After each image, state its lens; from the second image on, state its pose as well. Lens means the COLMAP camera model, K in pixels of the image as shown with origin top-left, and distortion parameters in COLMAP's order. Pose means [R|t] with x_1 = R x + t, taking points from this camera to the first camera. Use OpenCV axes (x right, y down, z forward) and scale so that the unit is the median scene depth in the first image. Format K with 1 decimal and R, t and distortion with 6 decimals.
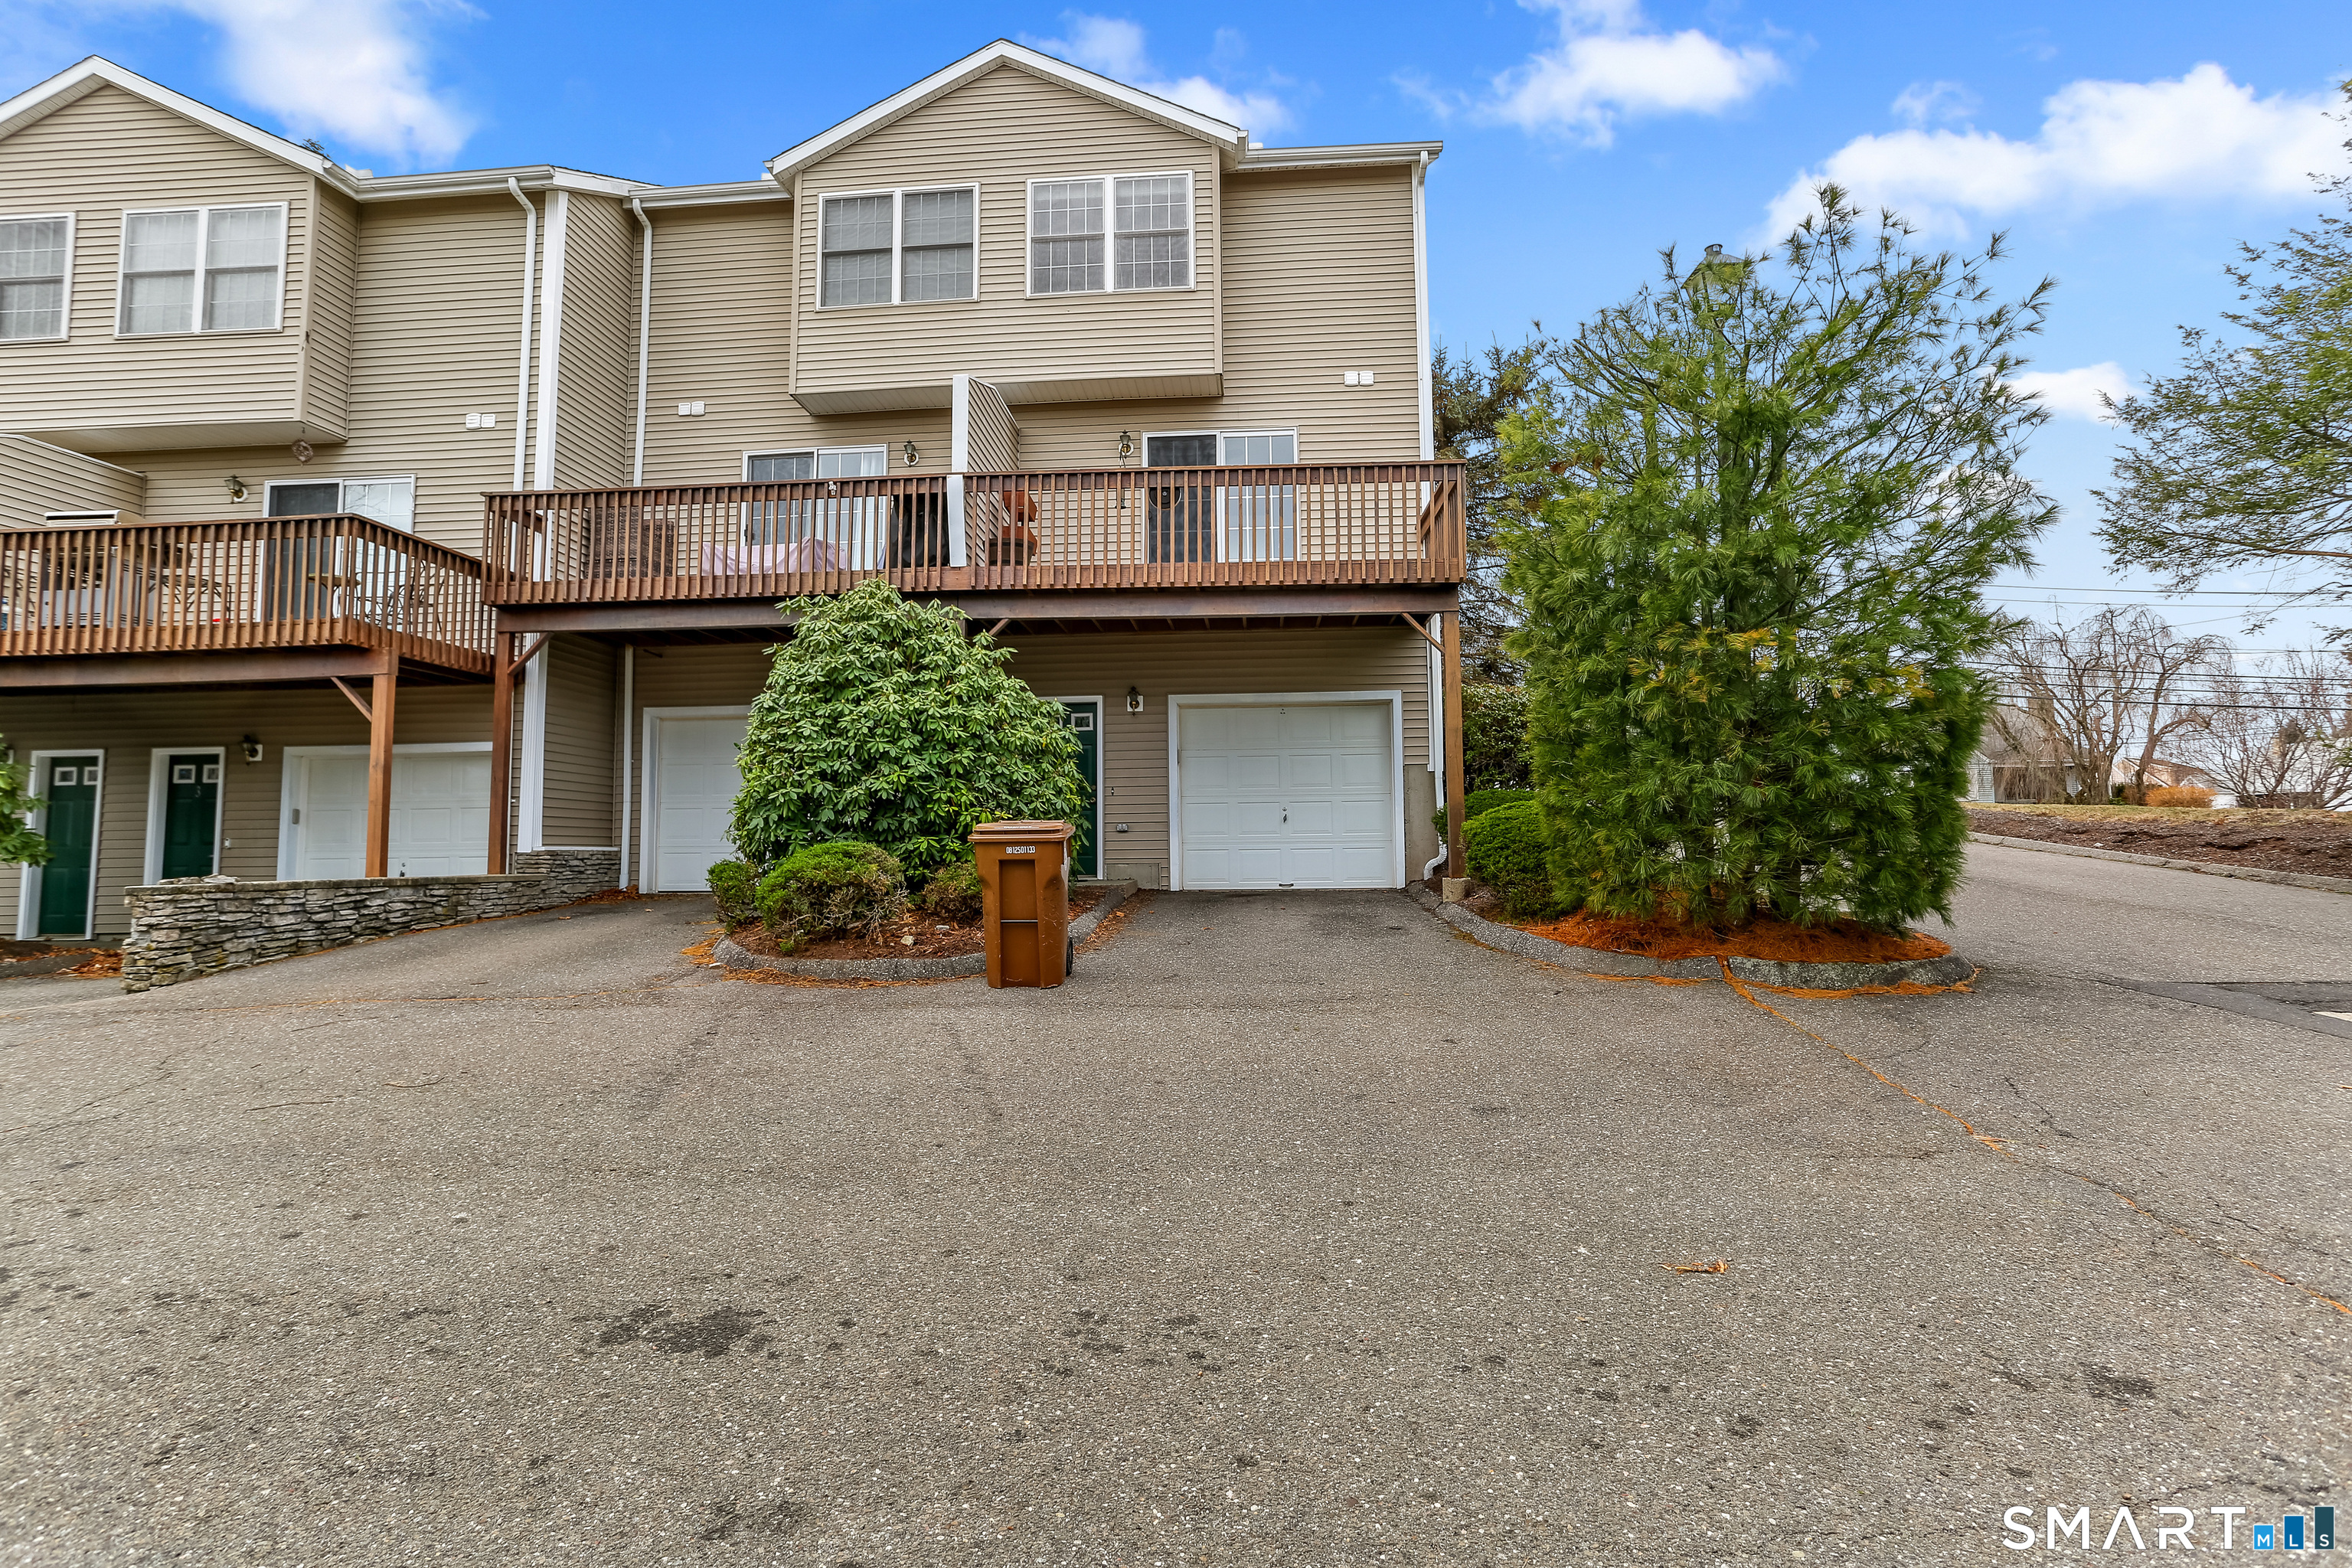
lens RADIAL K [[1159.8, 0, 1167.4], [0, 1159.8, 761.0], [0, 0, 1]] dist [-0.051808, 0.032766]
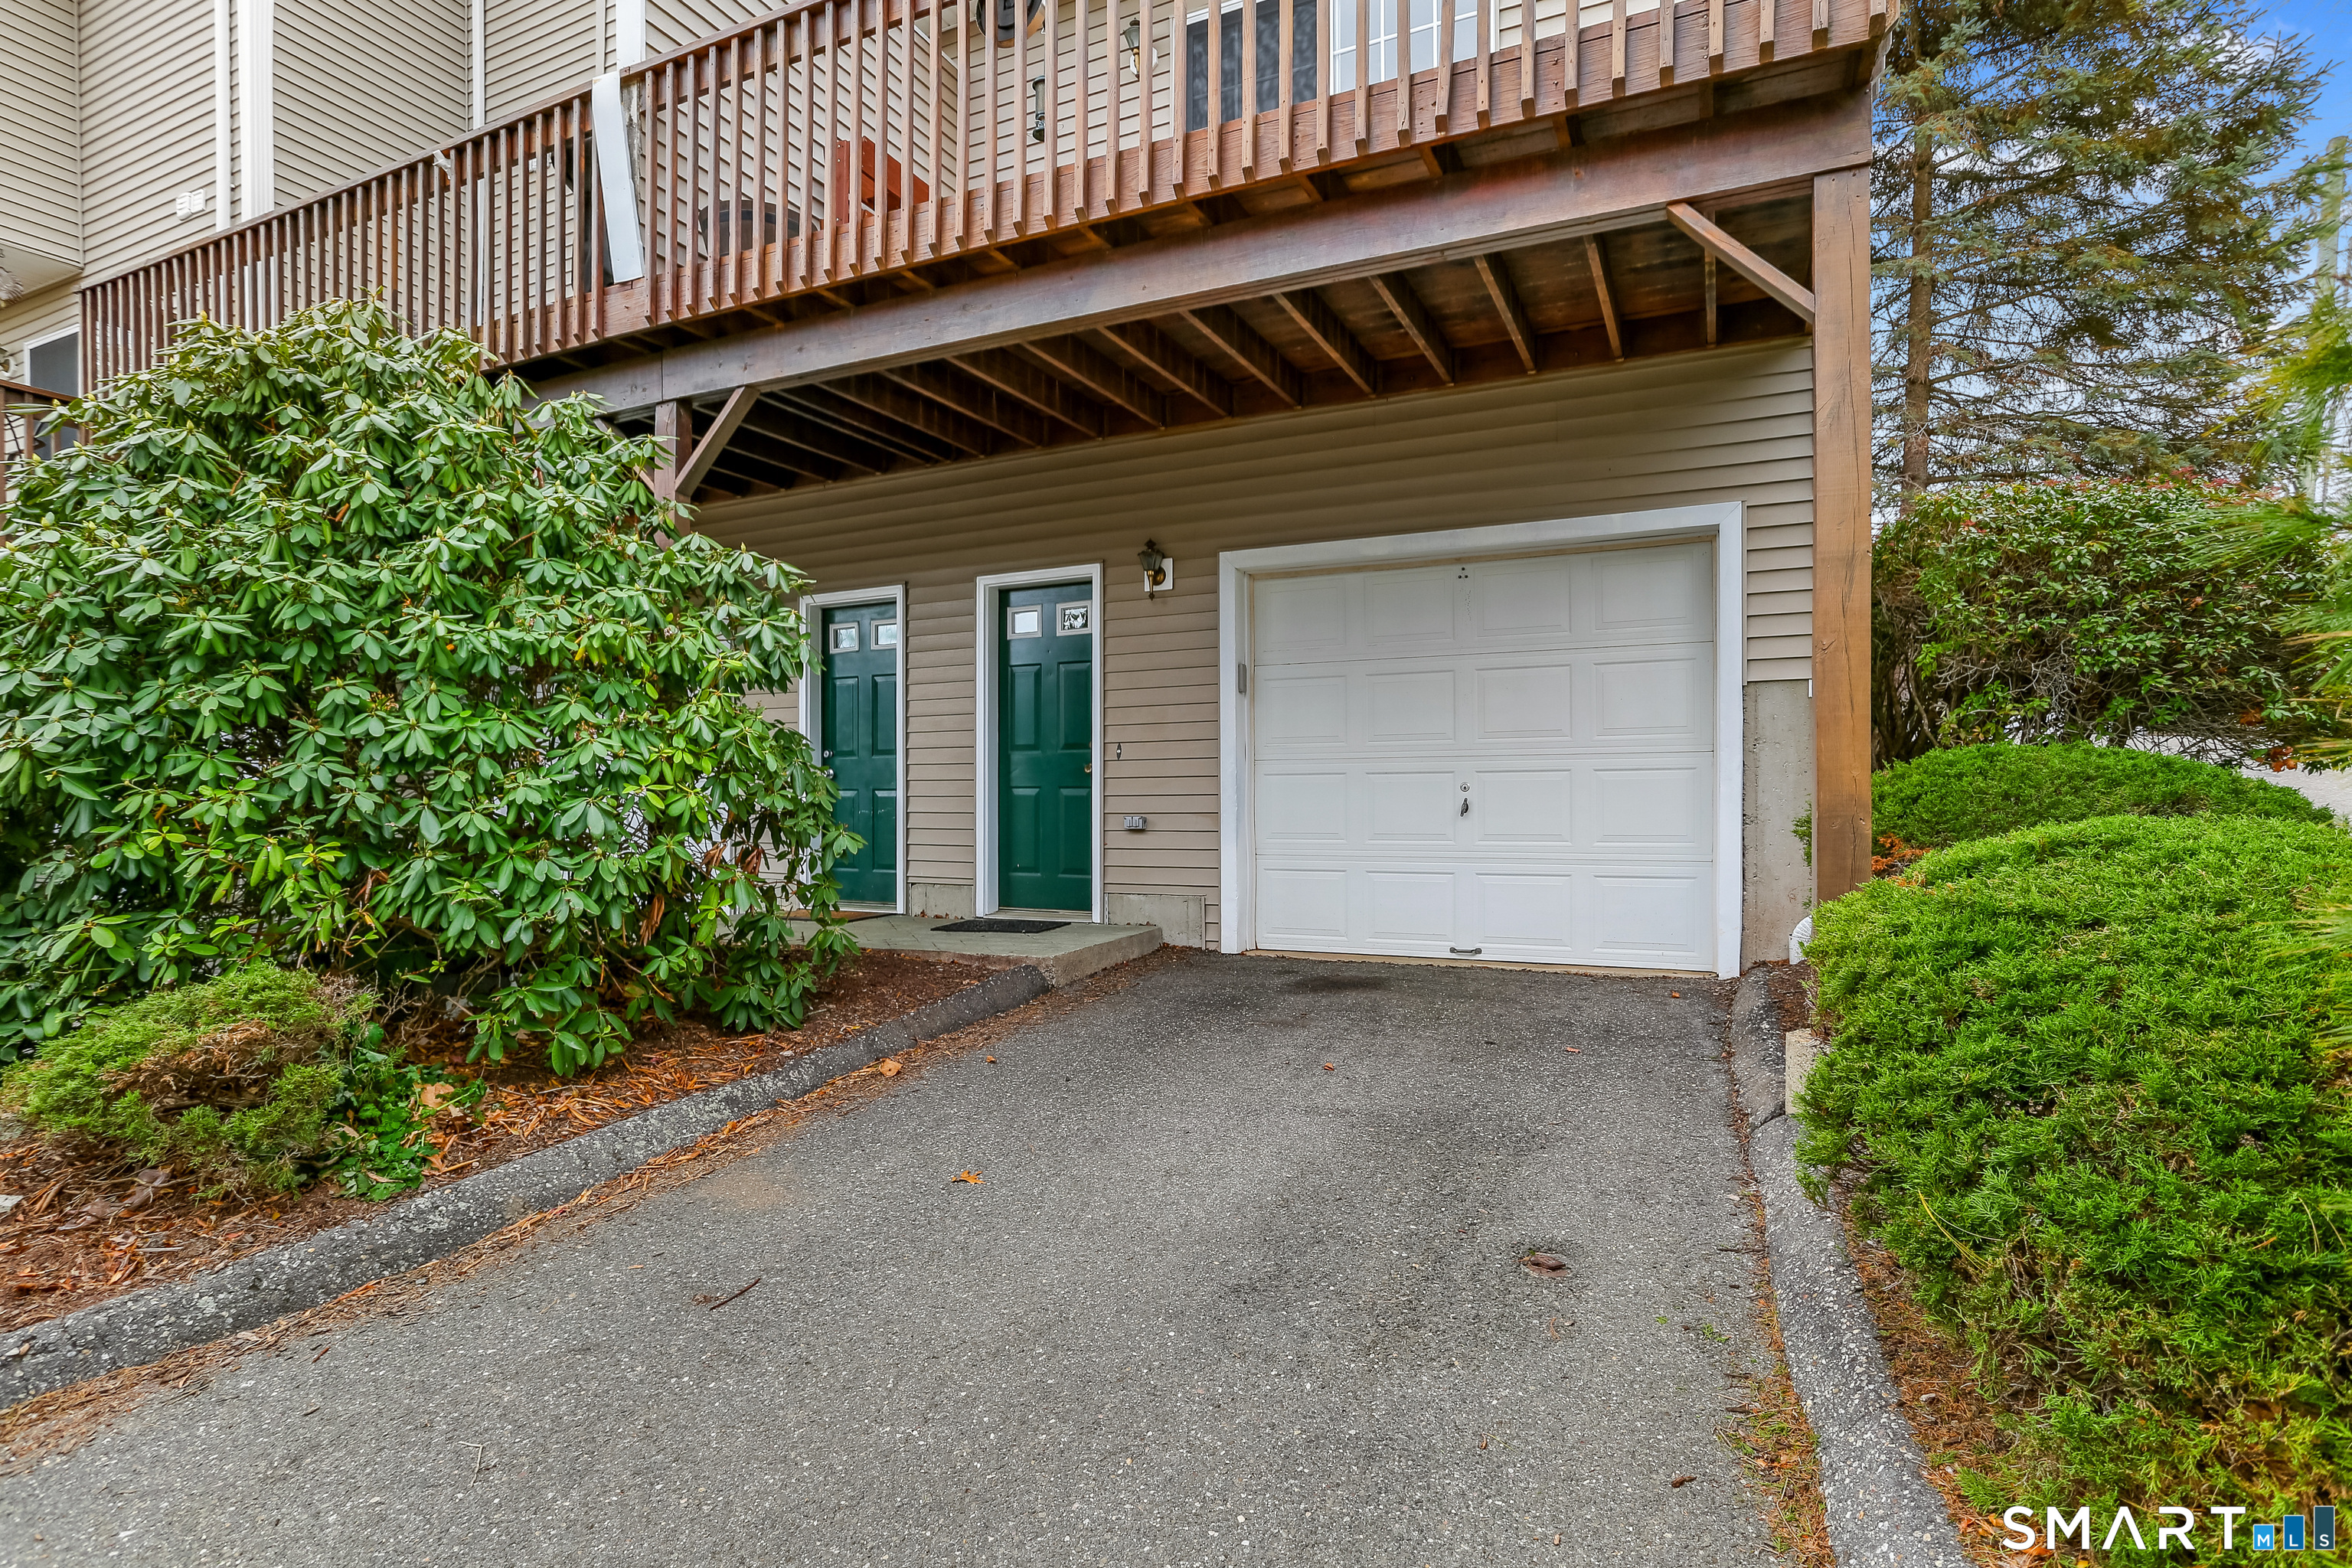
lens RADIAL K [[1159.8, 0, 1167.4], [0, 1159.8, 761.0], [0, 0, 1]] dist [-0.051808, 0.032766]
pose [[0.930695, -0.003651, -0.365777, 0.161067], [0.024478, 0.998331, 0.052315, 0.004683], [0.364975, -0.057643, 0.929231, 0.542176]]
